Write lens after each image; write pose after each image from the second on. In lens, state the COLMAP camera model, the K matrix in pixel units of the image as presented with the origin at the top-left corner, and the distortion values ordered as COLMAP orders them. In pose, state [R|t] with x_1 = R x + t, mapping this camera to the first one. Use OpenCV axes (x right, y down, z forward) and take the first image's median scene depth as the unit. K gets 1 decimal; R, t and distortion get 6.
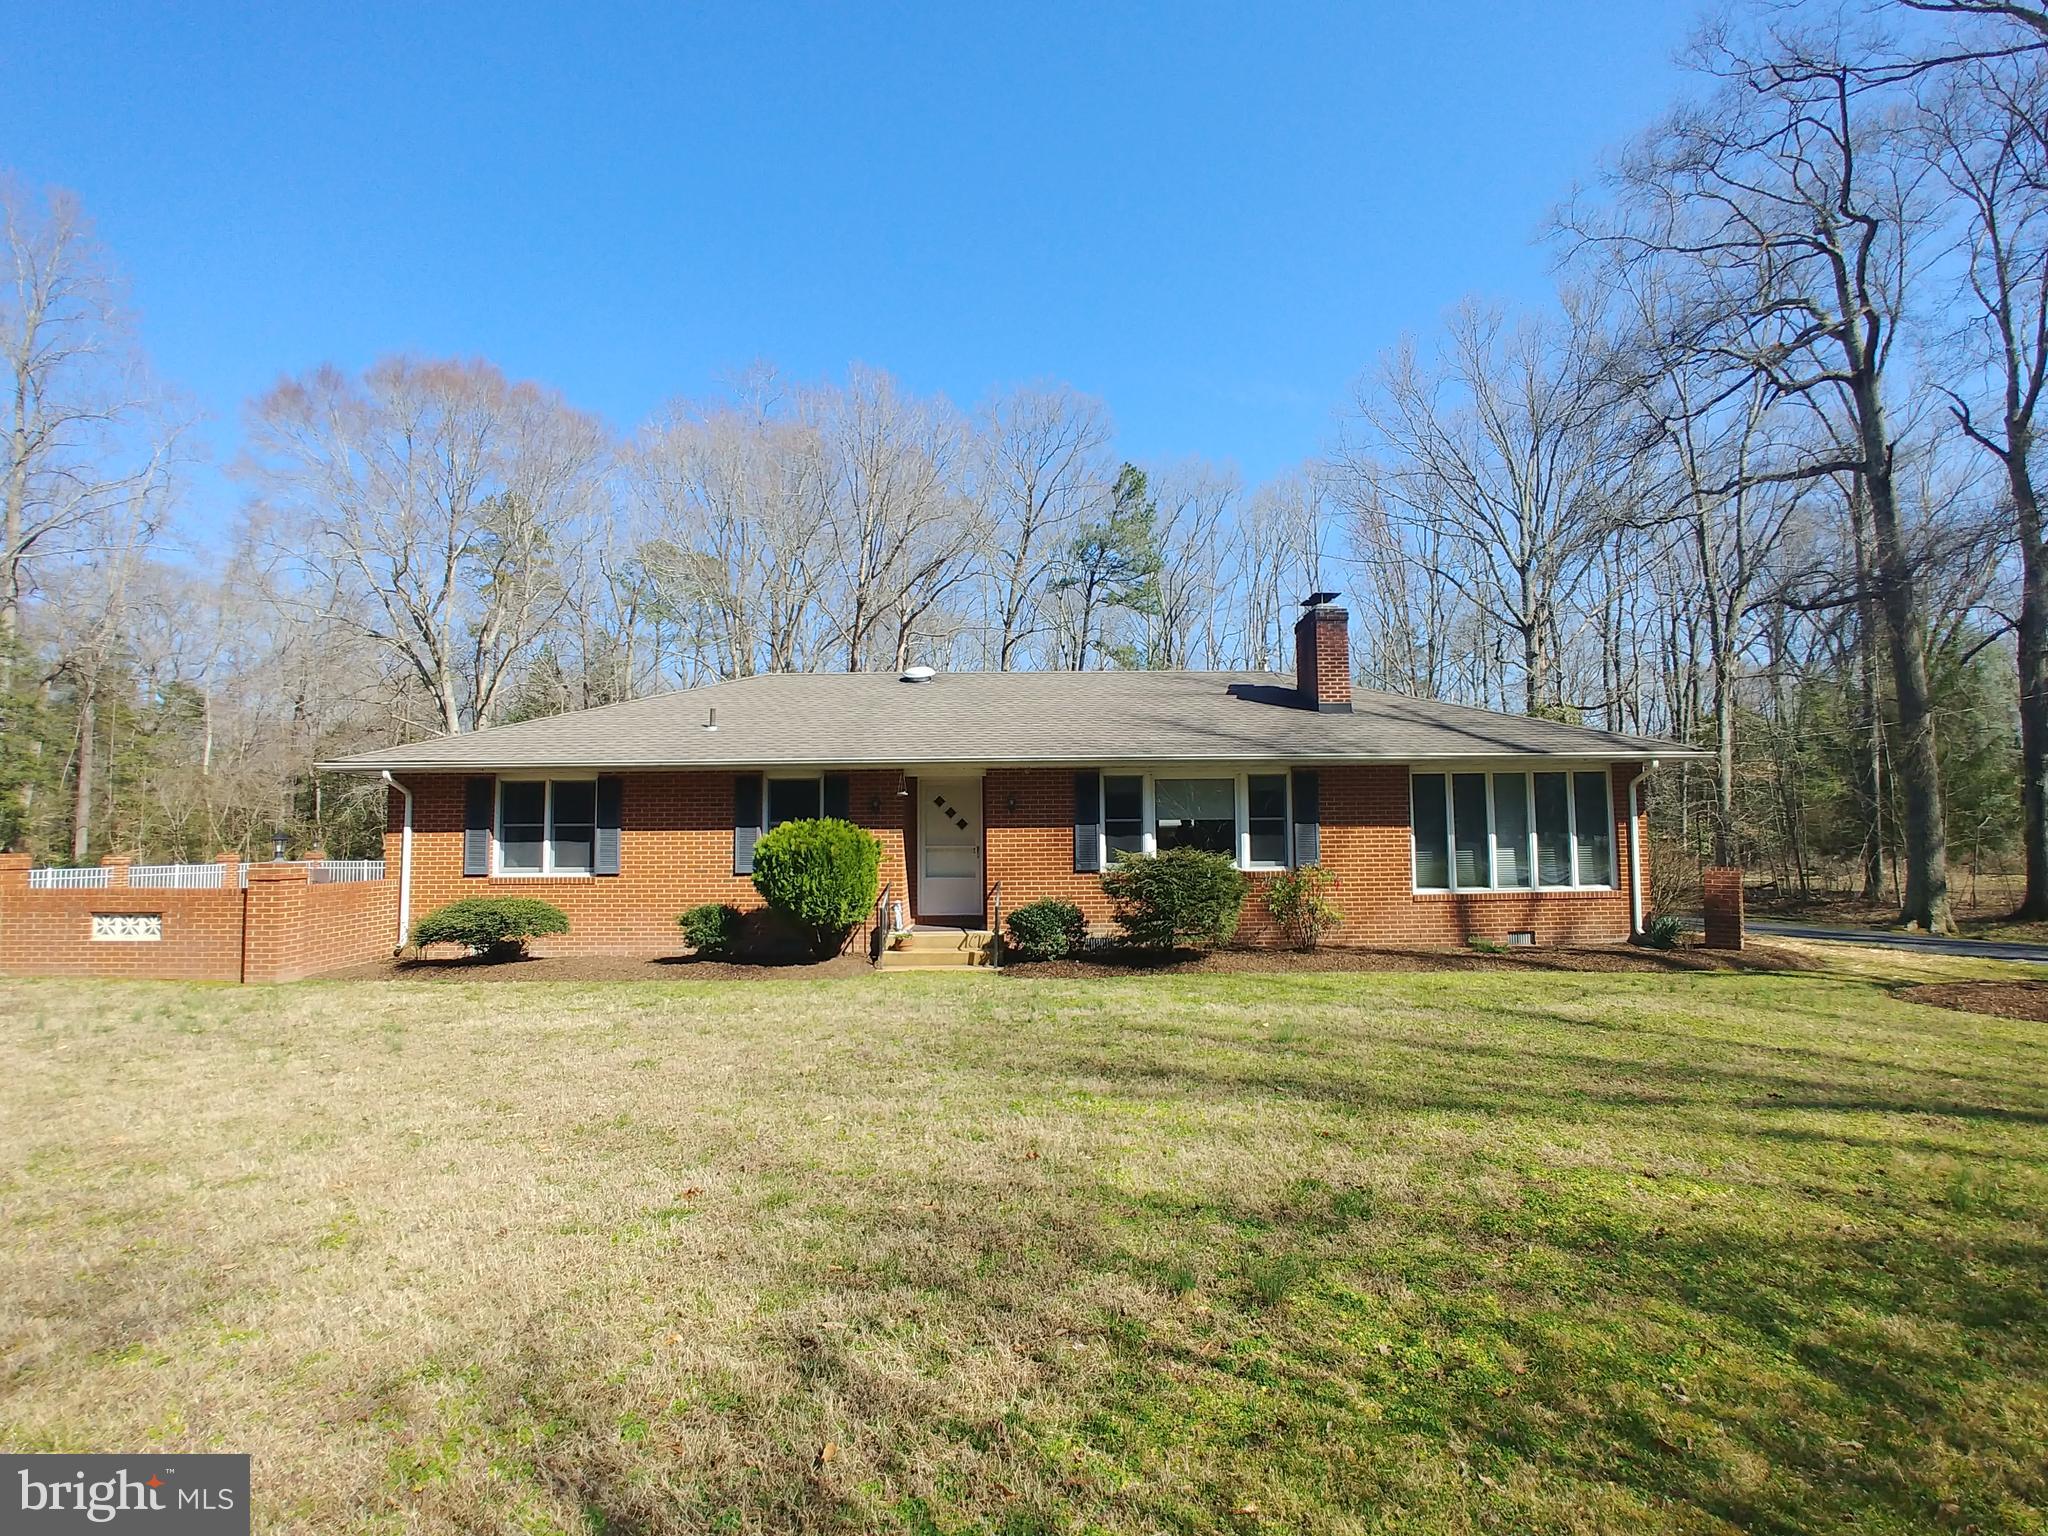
lens RADIAL K [[987.5, 0, 1024.0], [0, 987.5, 768.0], [0, 0, 1]] dist [-0.011793, -0.000527]
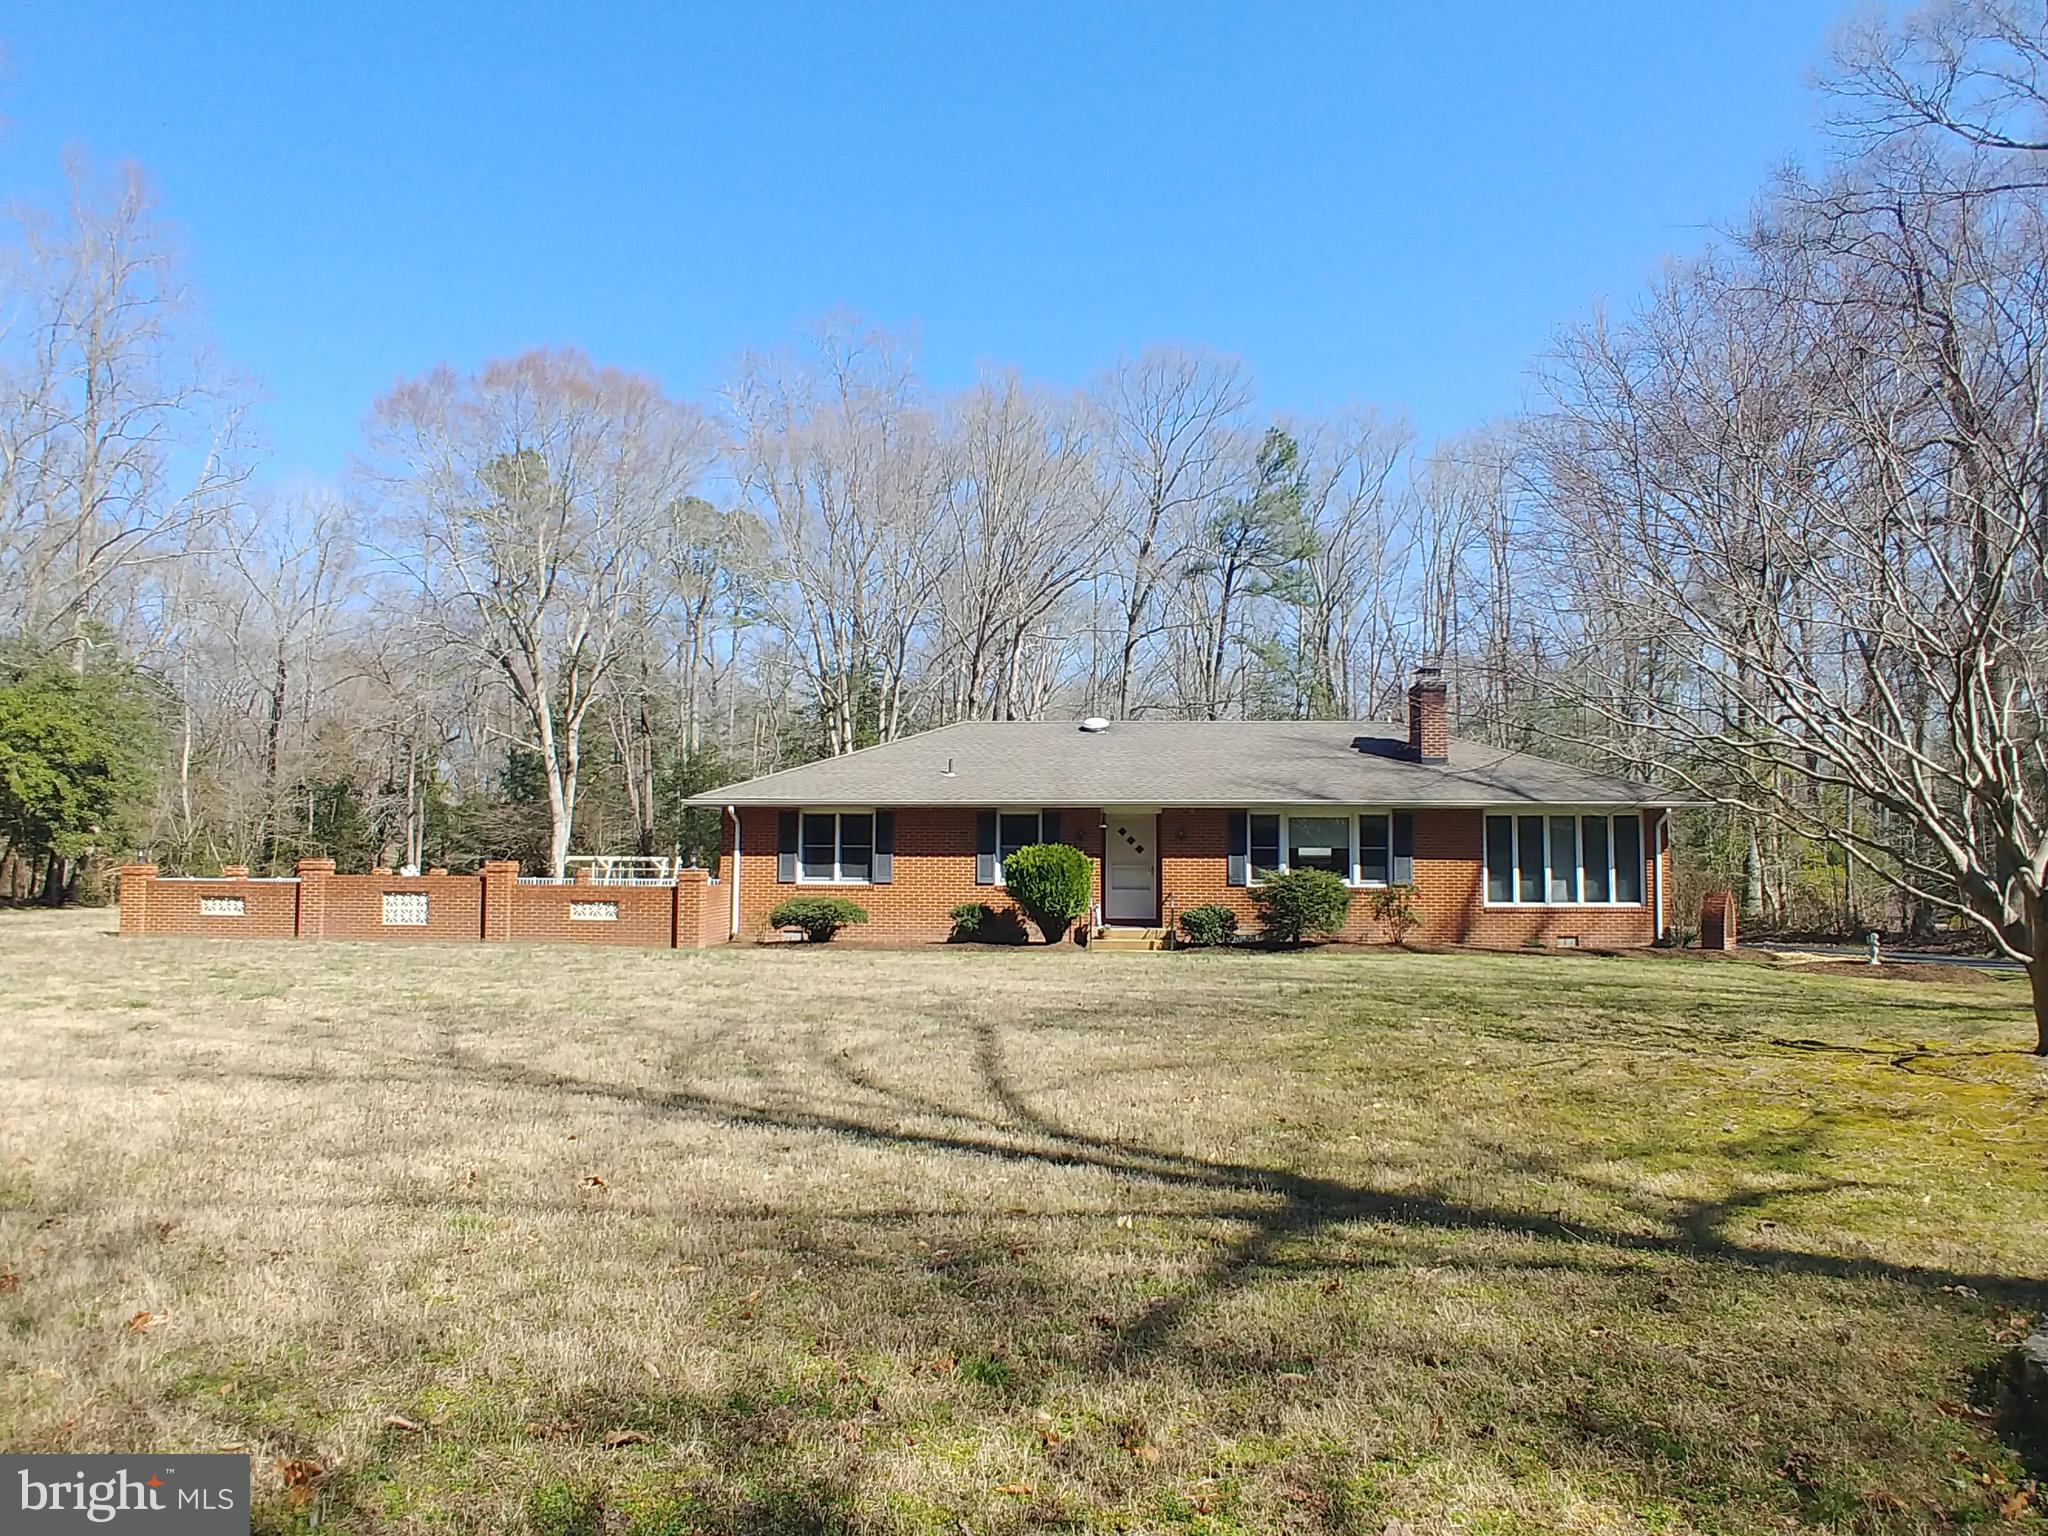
lens RADIAL K [[1439.0, 0, 1022.4], [0, 1439.0, 731.1], [0, 0, 1]] dist [-0.019705, 0.001541]
pose [[0.997459, 0.006333, -0.070959, -0.088465], [-0.008450, 0.999527, -0.029570, -0.044738], [0.070738, 0.030095, 0.997041, -0.963546]]
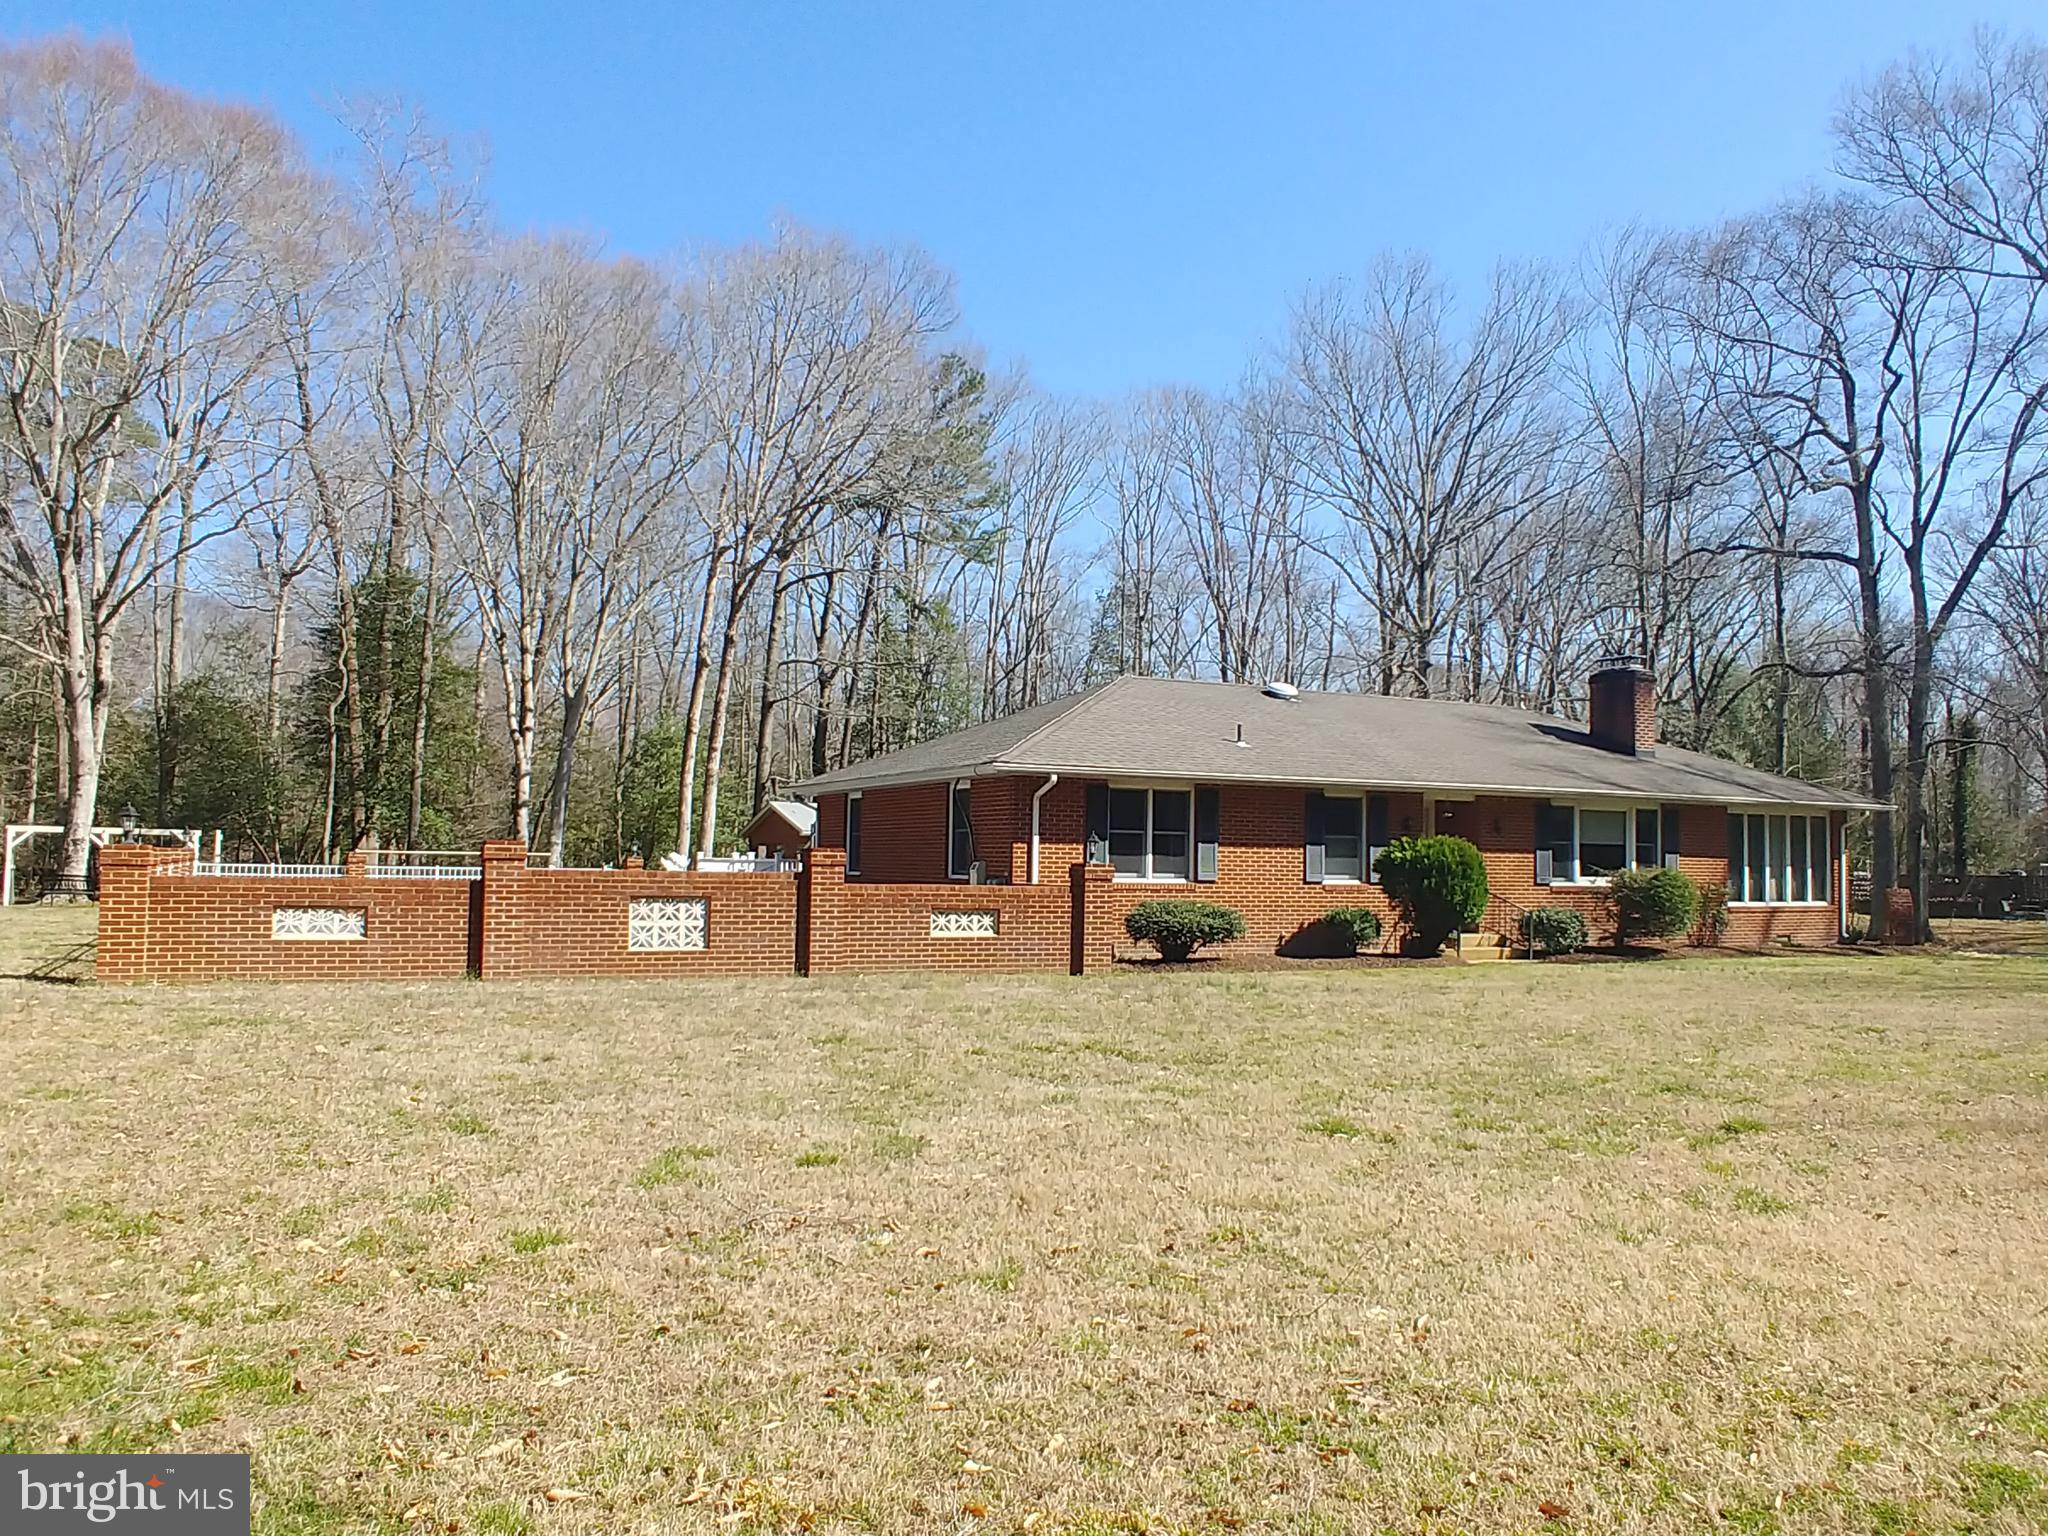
lens RADIAL K [[1616.0, 0, 1022.1], [0, 1616.0, 763.1], [0, 0, 1]] dist [-0.004977, -0.001069]
pose [[0.889741, 0.047689, 0.453968, -1.360613], [-0.051354, 0.998671, -0.004260, -0.000901], [-0.453568, -0.019523, 0.891008, -0.440551]]
